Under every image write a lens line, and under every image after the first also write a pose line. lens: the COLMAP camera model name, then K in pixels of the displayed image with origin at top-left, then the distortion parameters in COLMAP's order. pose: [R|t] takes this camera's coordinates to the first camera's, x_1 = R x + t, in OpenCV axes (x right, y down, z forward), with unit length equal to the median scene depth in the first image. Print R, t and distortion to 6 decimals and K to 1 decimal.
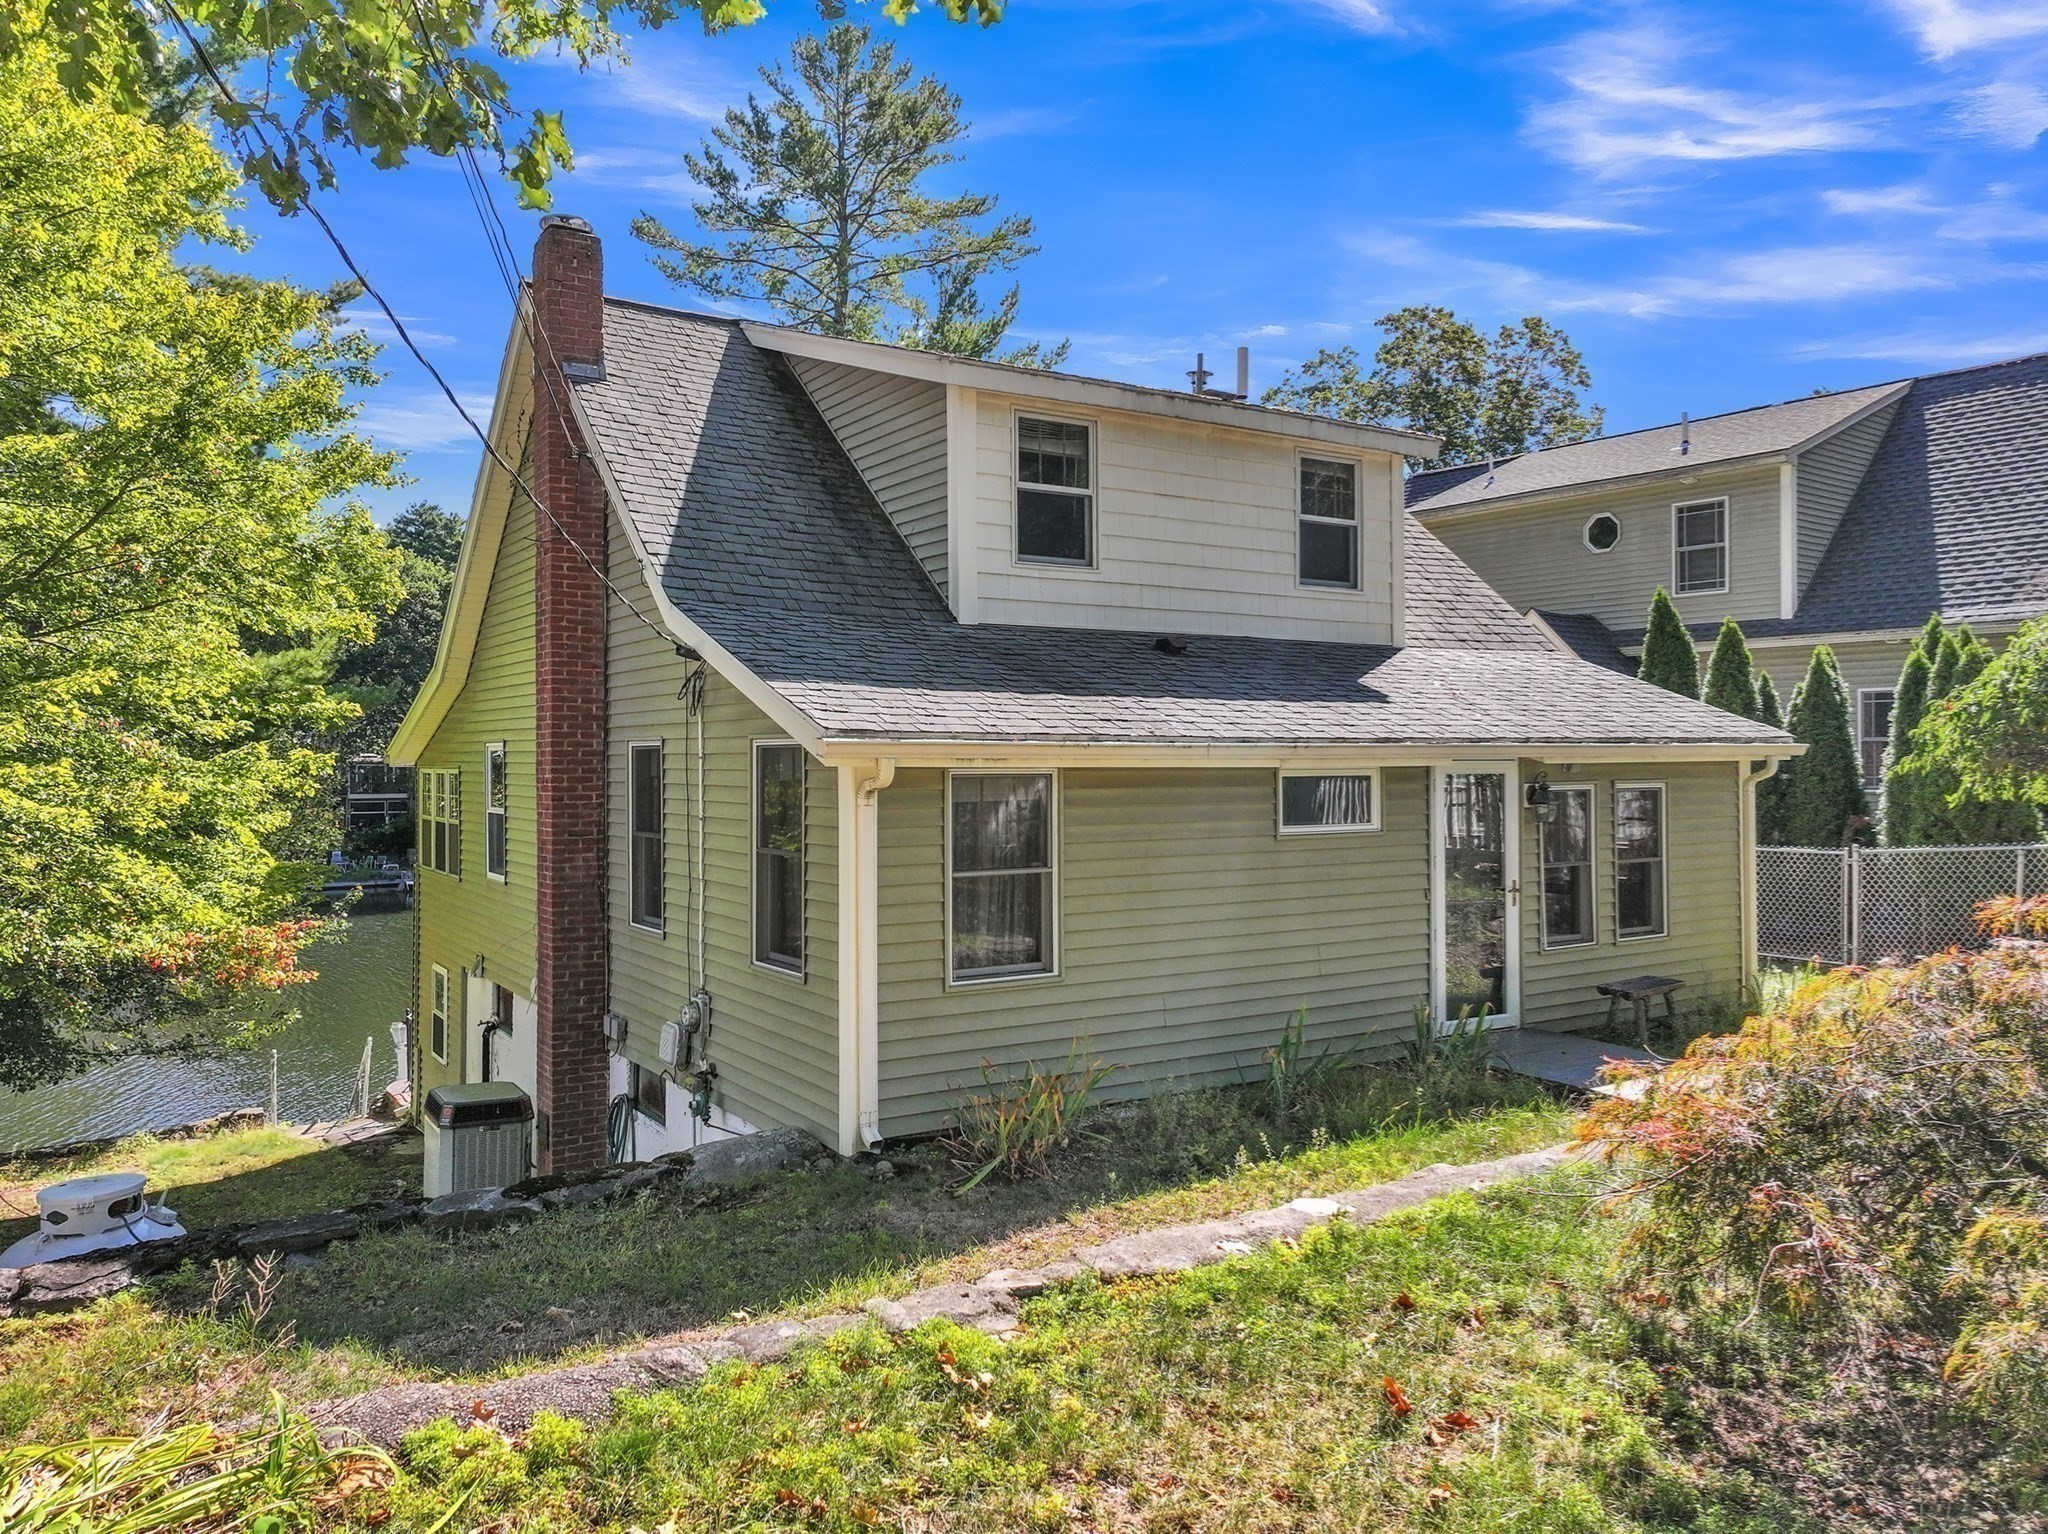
lens RADIAL K [[1517.6, 0, 1020.2], [0, 1517.6, 764.1], [0, 0, 1]] dist [0.000764, -0.000303]
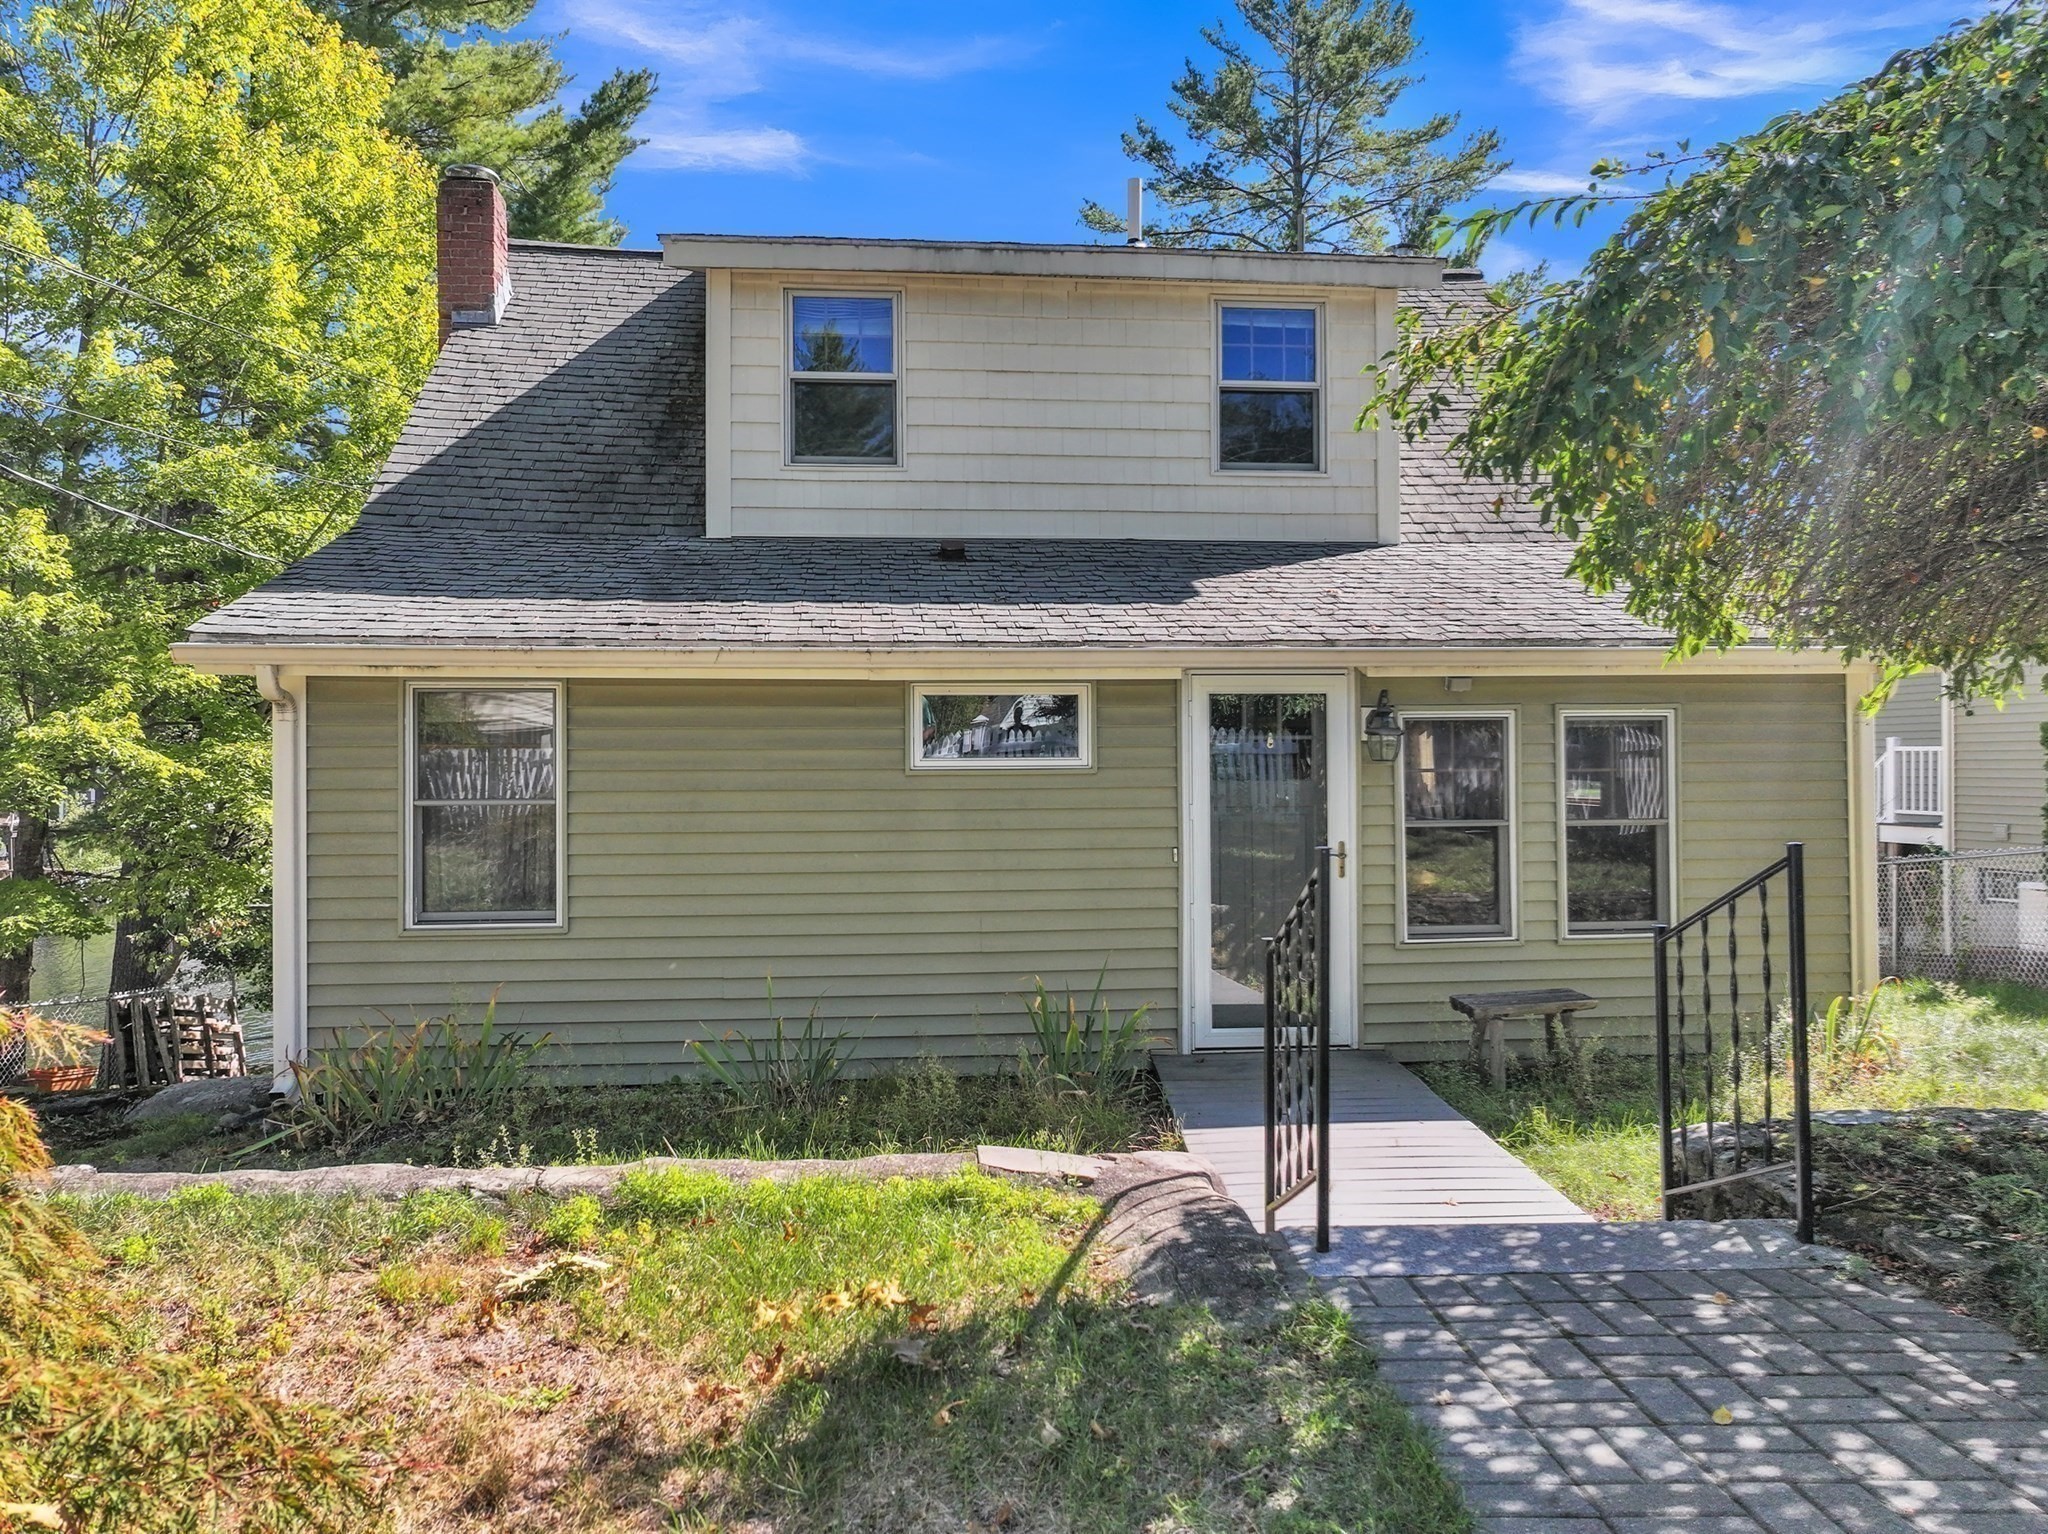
lens RADIAL K [[1517.6, 0, 1024.6], [0, 1517.6, 764.9], [0, 0, 1]] dist [0.000764, -0.000303]
pose [[0.887788, -0.004141, -0.460234, 0.497300], [0.000828, 0.999972, -0.007400, 0.043468], [0.460252, 0.006189, 0.887767, 0.285424]]
